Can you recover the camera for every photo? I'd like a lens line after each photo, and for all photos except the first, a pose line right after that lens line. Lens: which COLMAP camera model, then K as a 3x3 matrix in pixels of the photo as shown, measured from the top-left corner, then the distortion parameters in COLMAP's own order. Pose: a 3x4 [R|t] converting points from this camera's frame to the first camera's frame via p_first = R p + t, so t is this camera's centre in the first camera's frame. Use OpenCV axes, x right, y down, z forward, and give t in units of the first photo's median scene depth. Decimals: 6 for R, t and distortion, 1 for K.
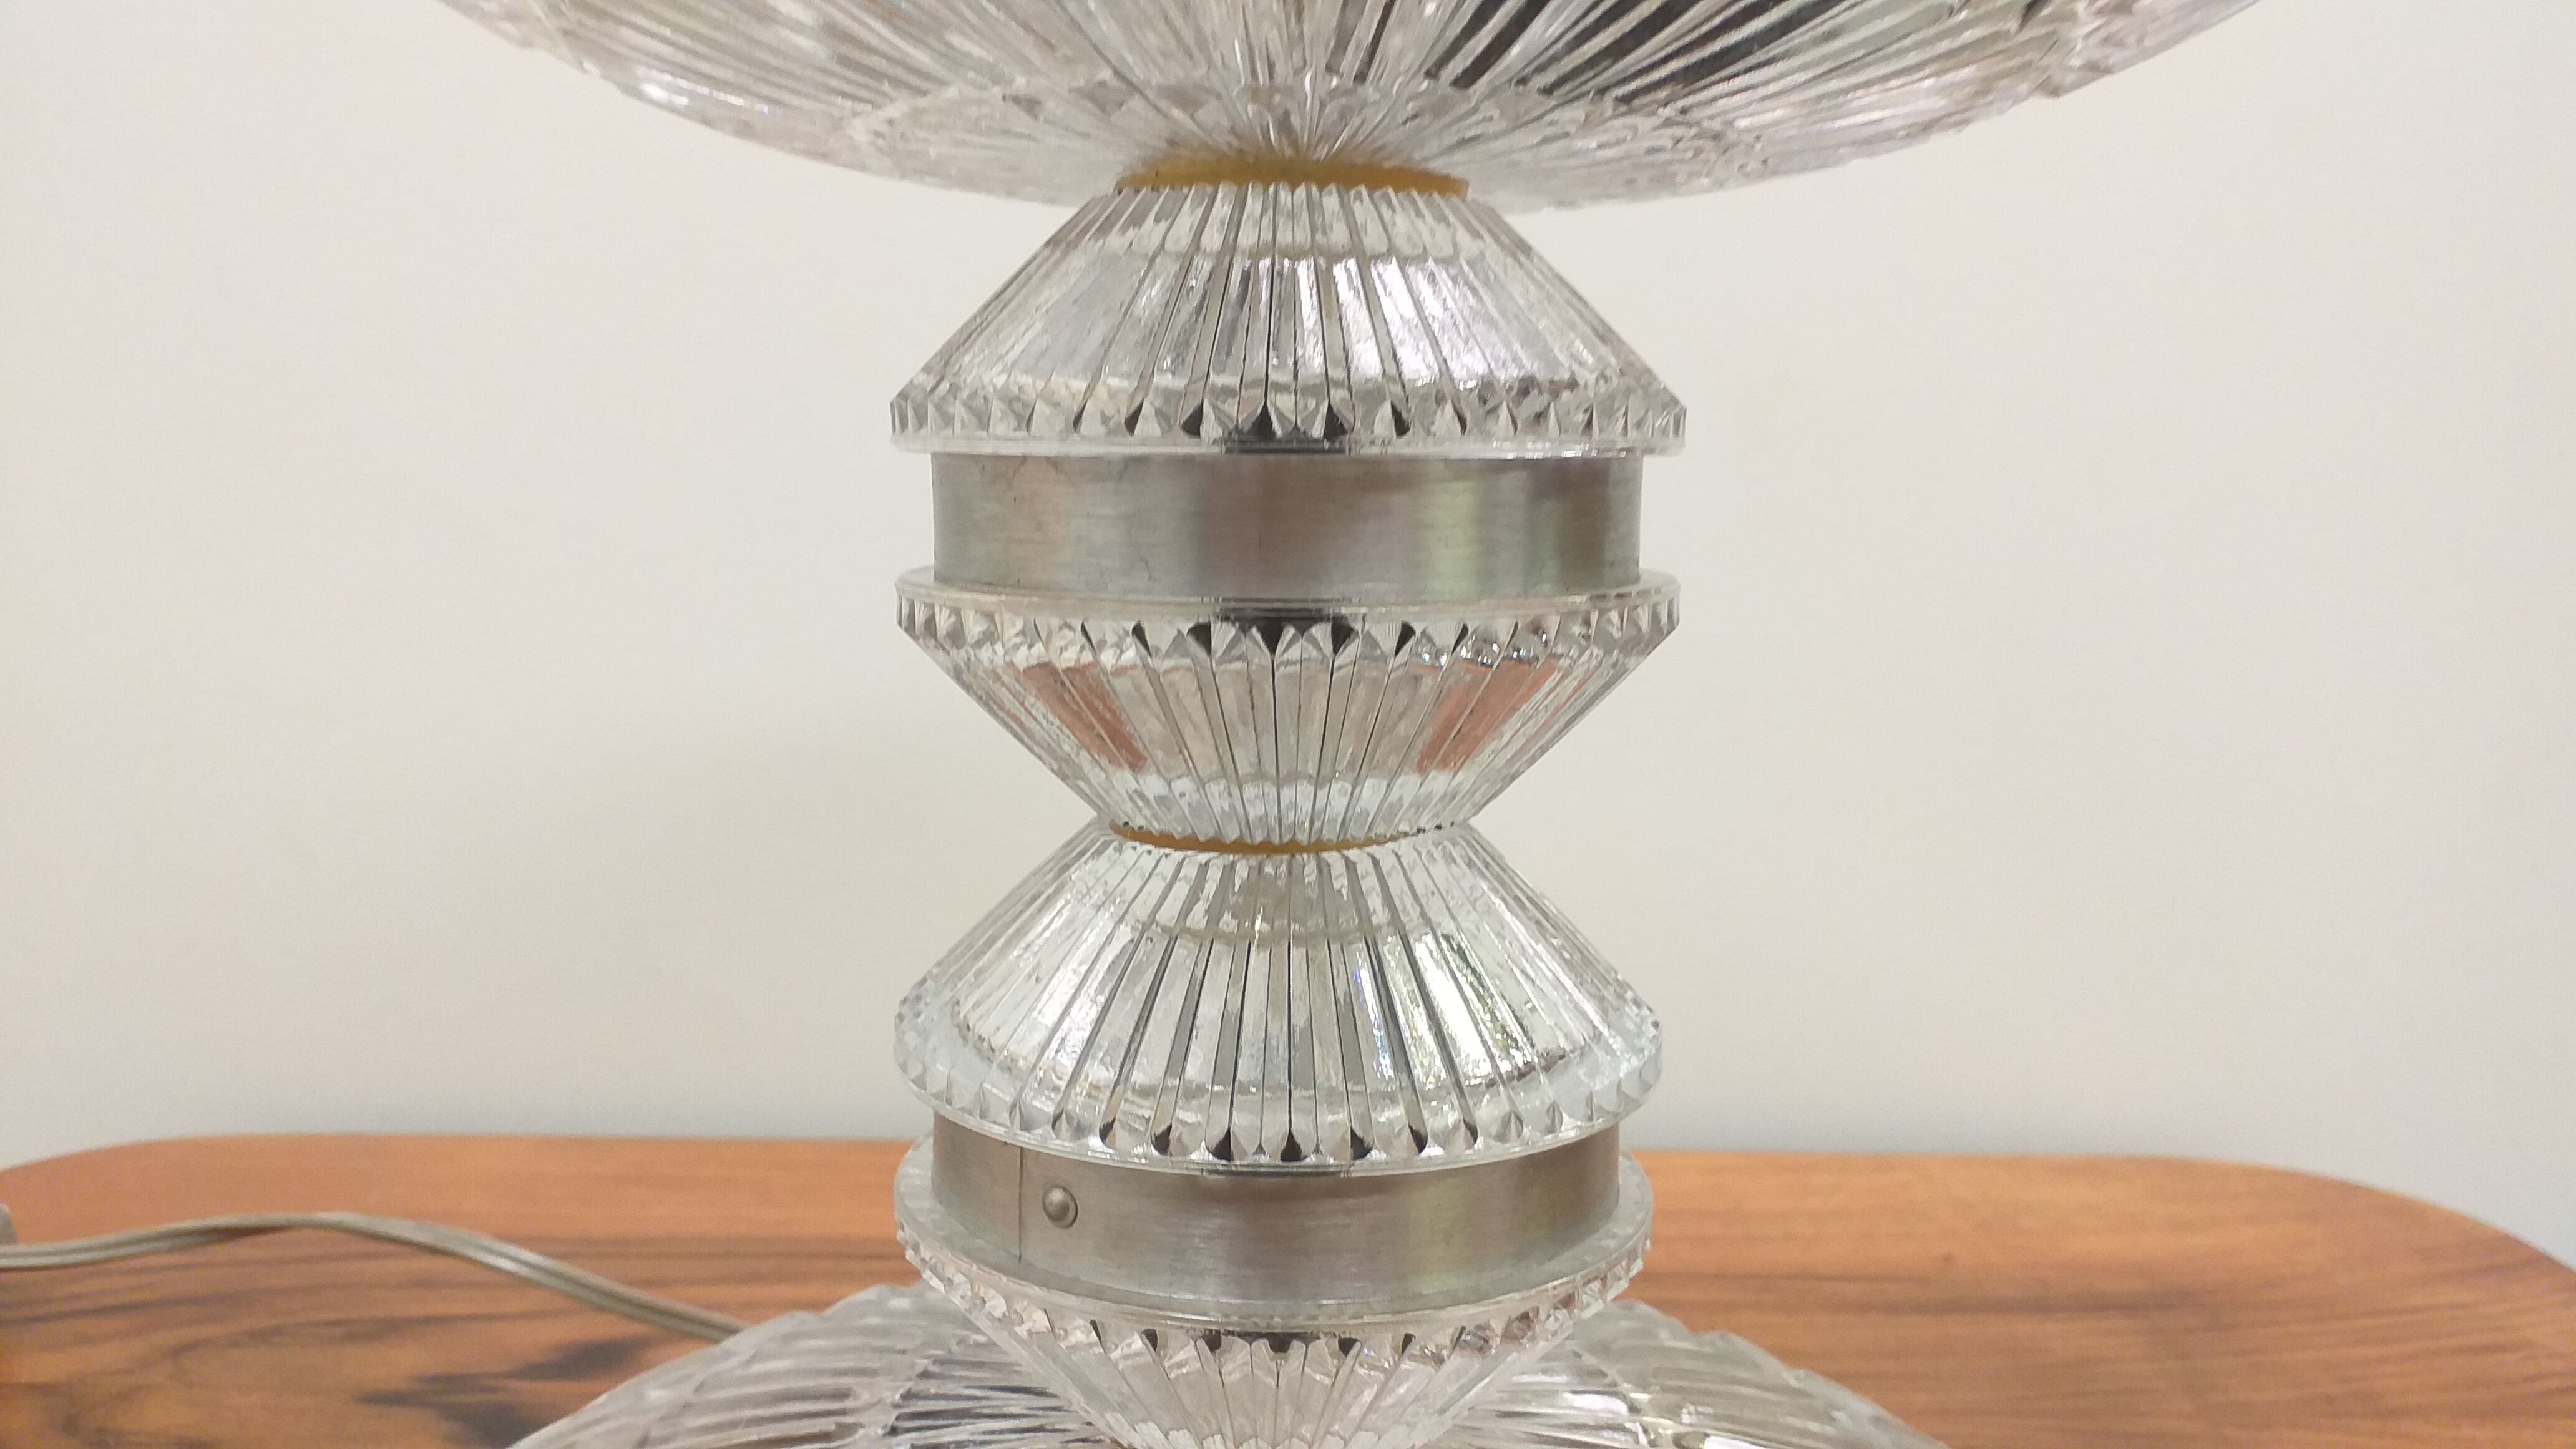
lens RADIAL K [[2039.4, 0, 1288.0], [0, 2039.4, 724.5], [0, 0, 1]] dist [0.036442, -0.113611]
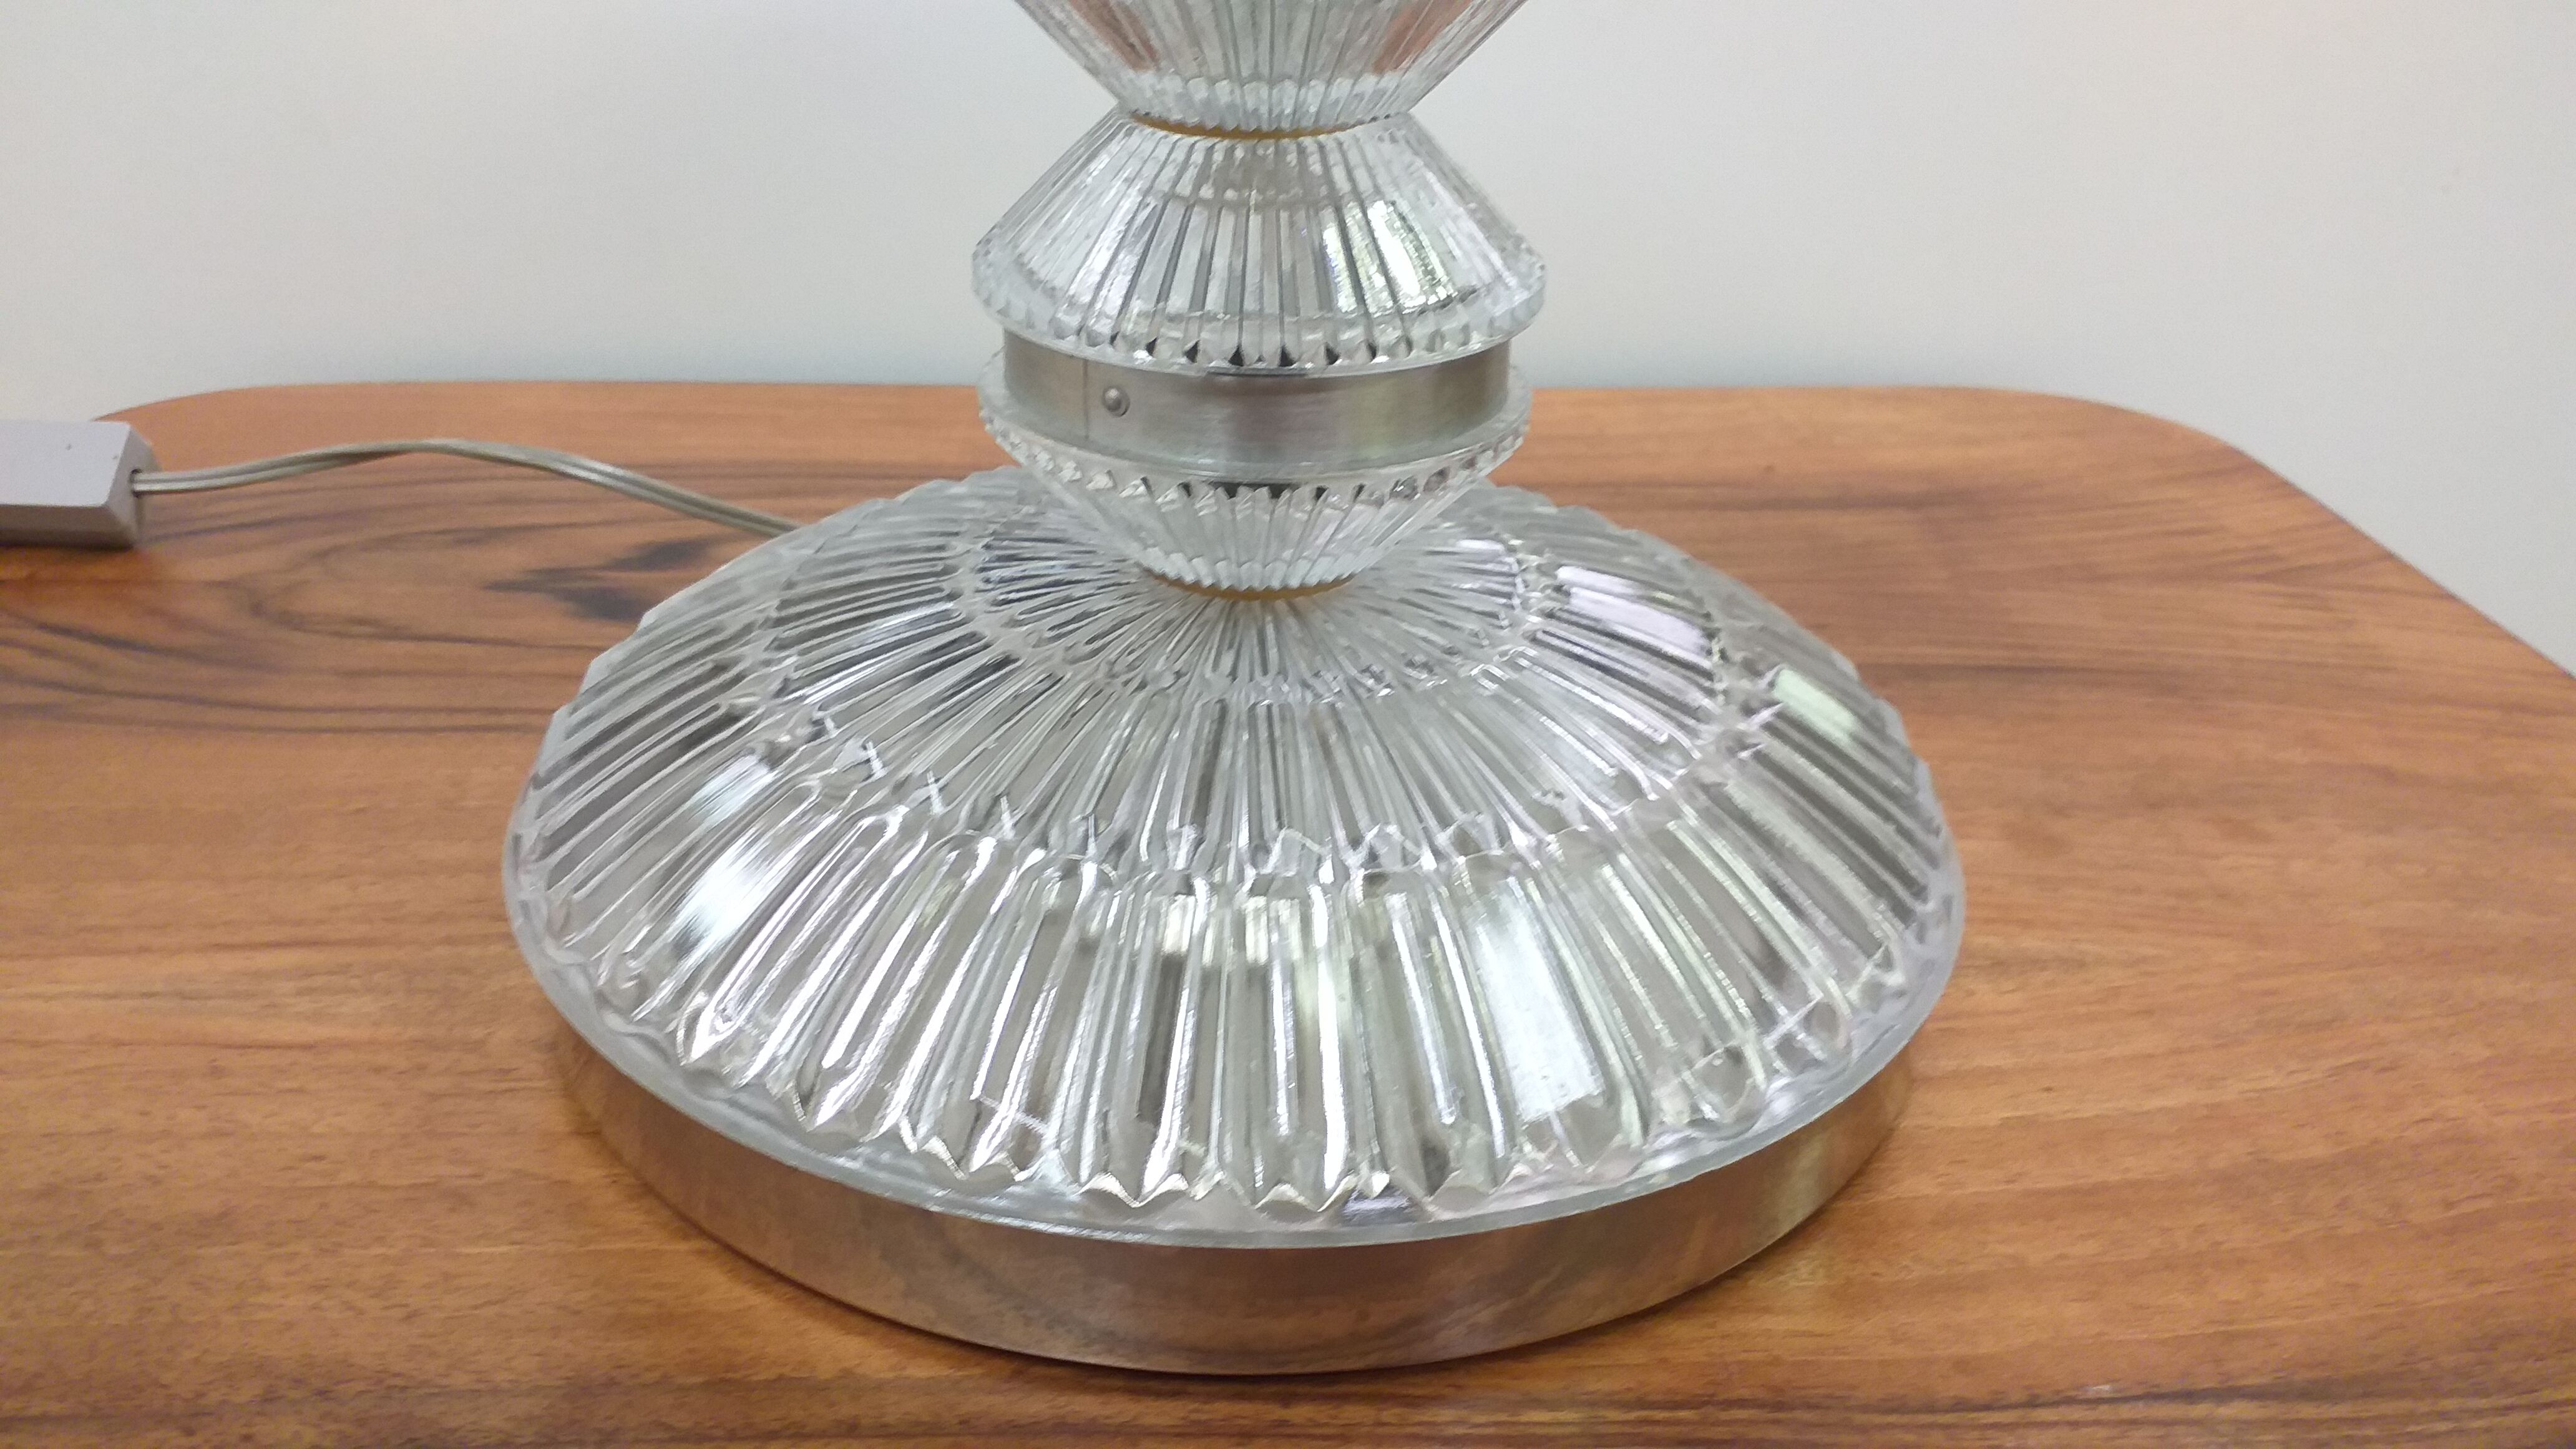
lens RADIAL K [[2002.9, 0, 1238.2], [0, 2002.9, 722.1], [0, 0, 1]] dist [0.060772, -0.112223]
pose [[0.999449, -0.013969, 0.030101, -0.066654], [0.002520, 0.936412, 0.350893, -0.038870], [-0.033089, -0.350624, 0.935931, -0.347919]]
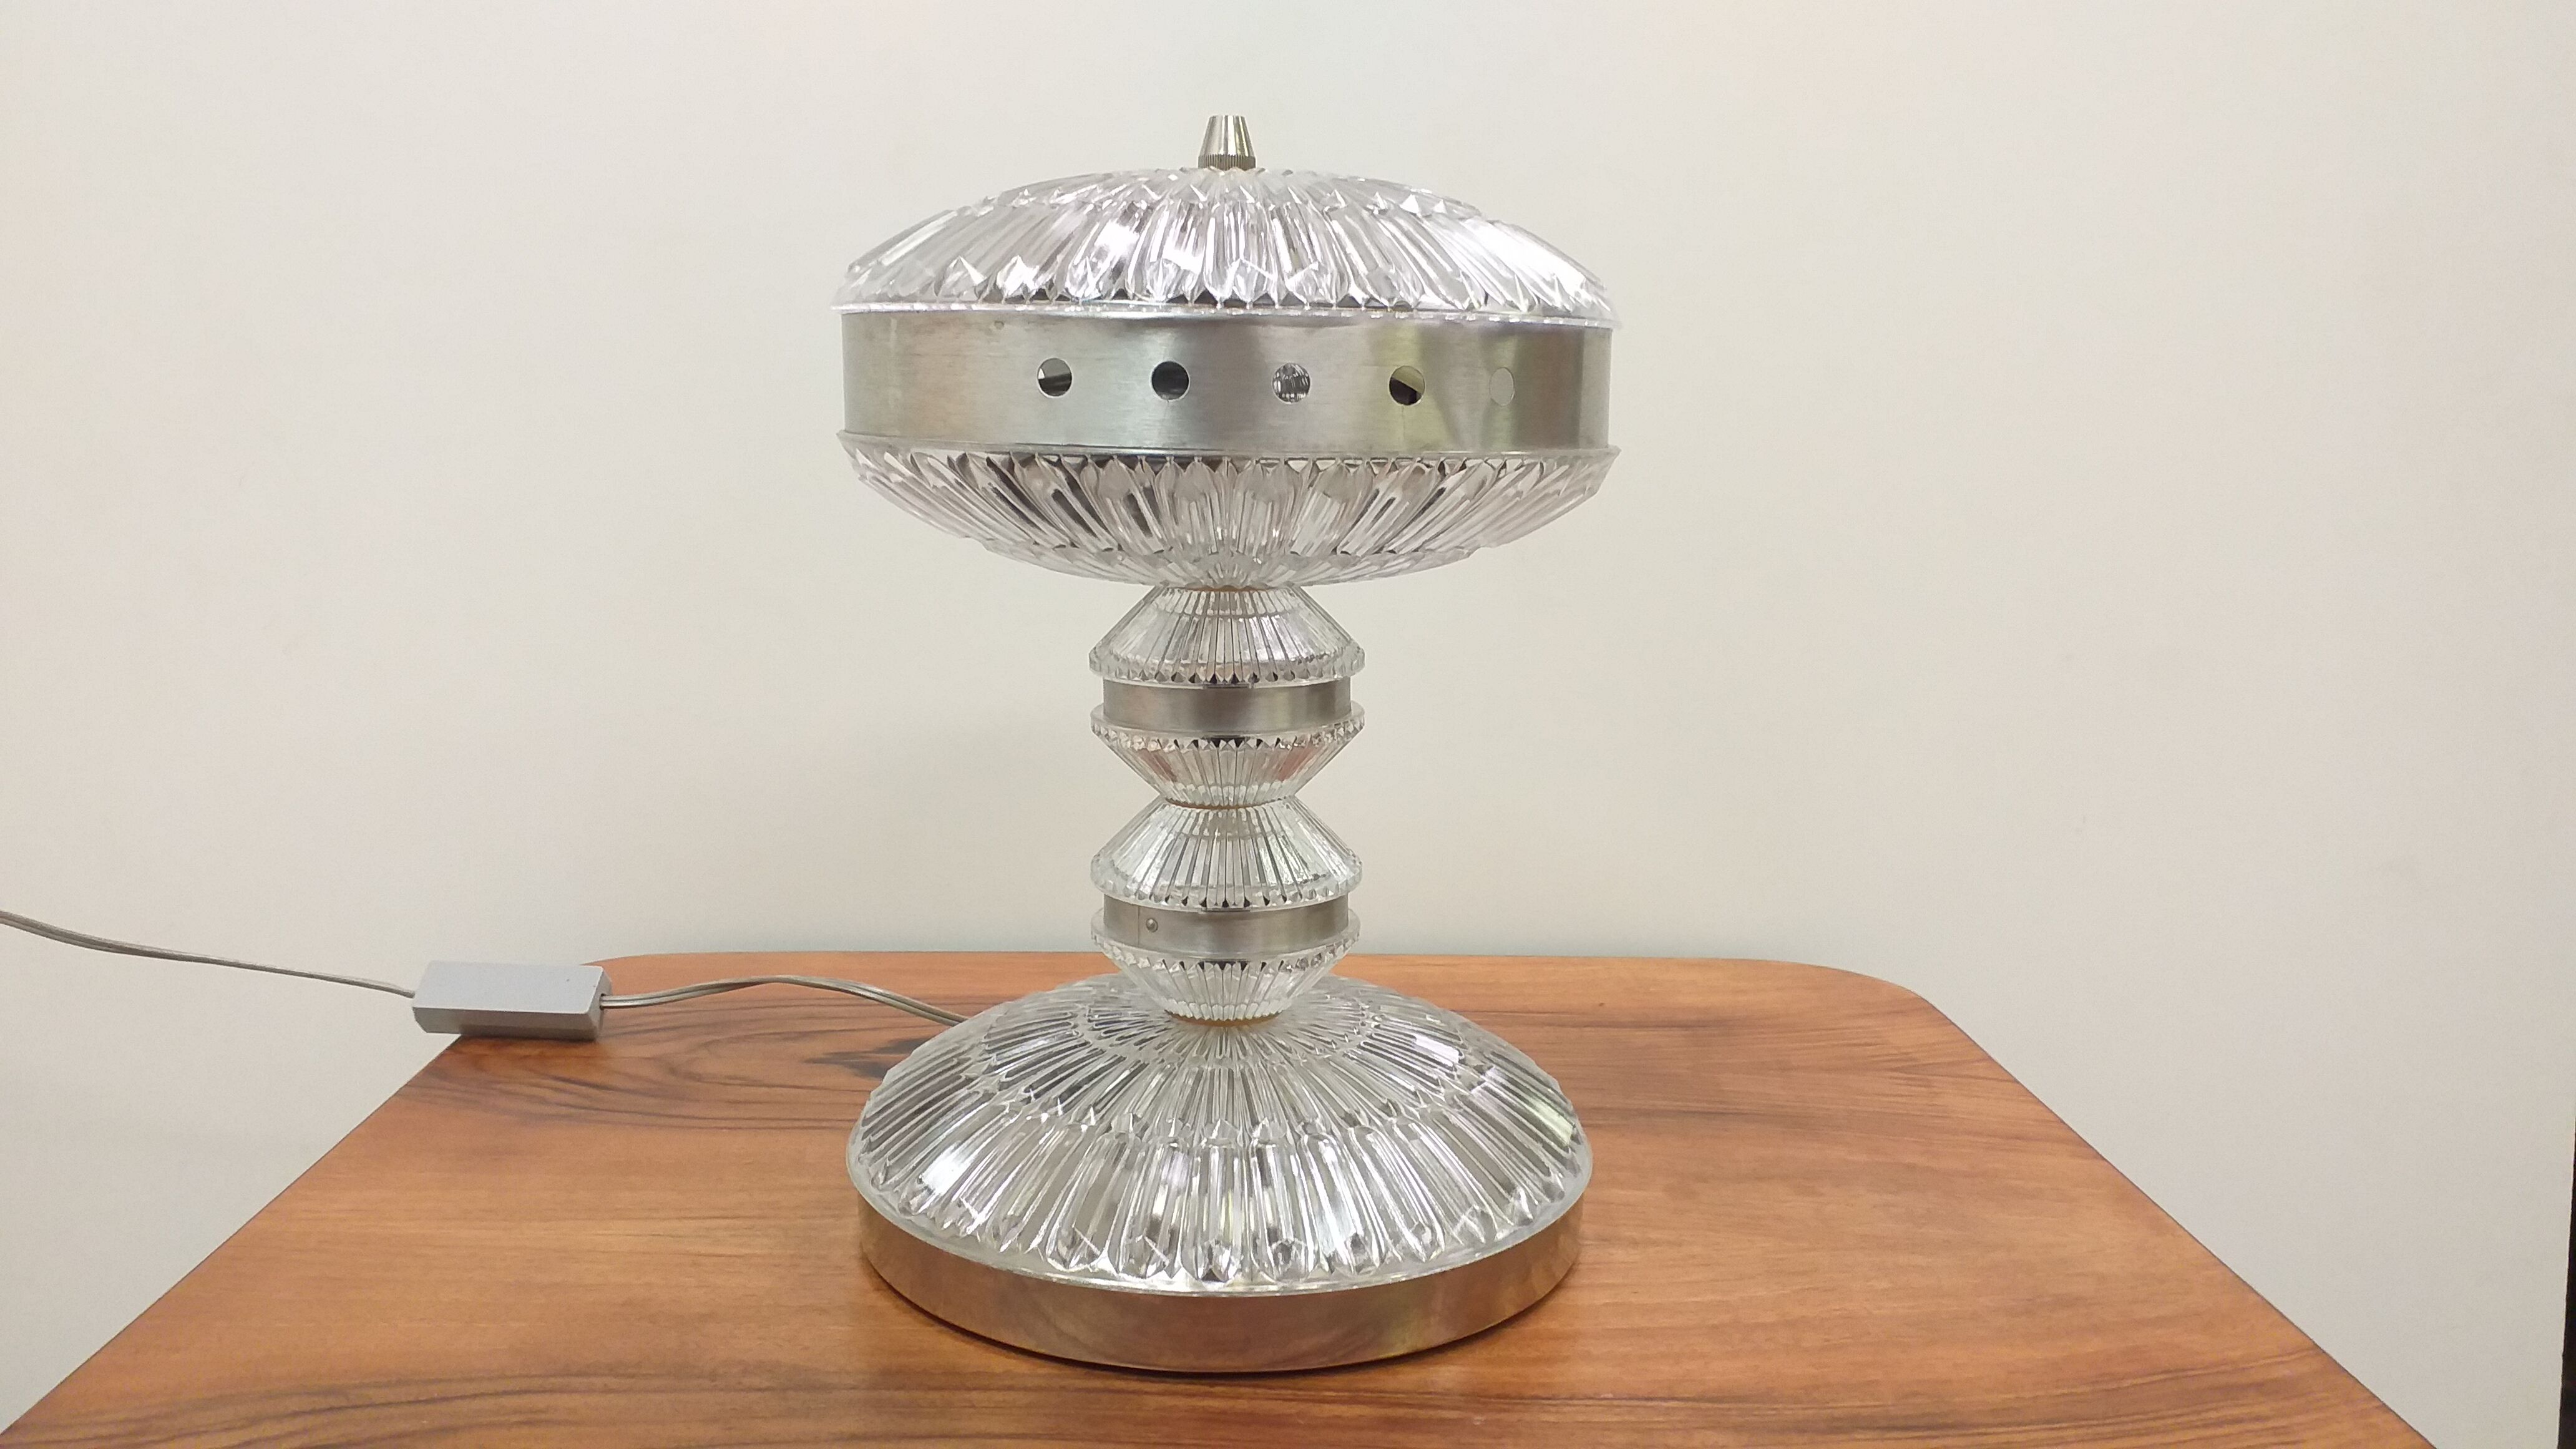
lens RADIAL K [[2002.9, 0, 1238.2], [0, 2002.9, 722.1], [0, 0, 1]] dist [0.060772, -0.112223]
pose [[0.999255, -0.007914, -0.037784, 0.124969], [0.009601, 0.998956, 0.044664, -0.188351], [0.037391, -0.044993, 0.998287, -1.851280]]
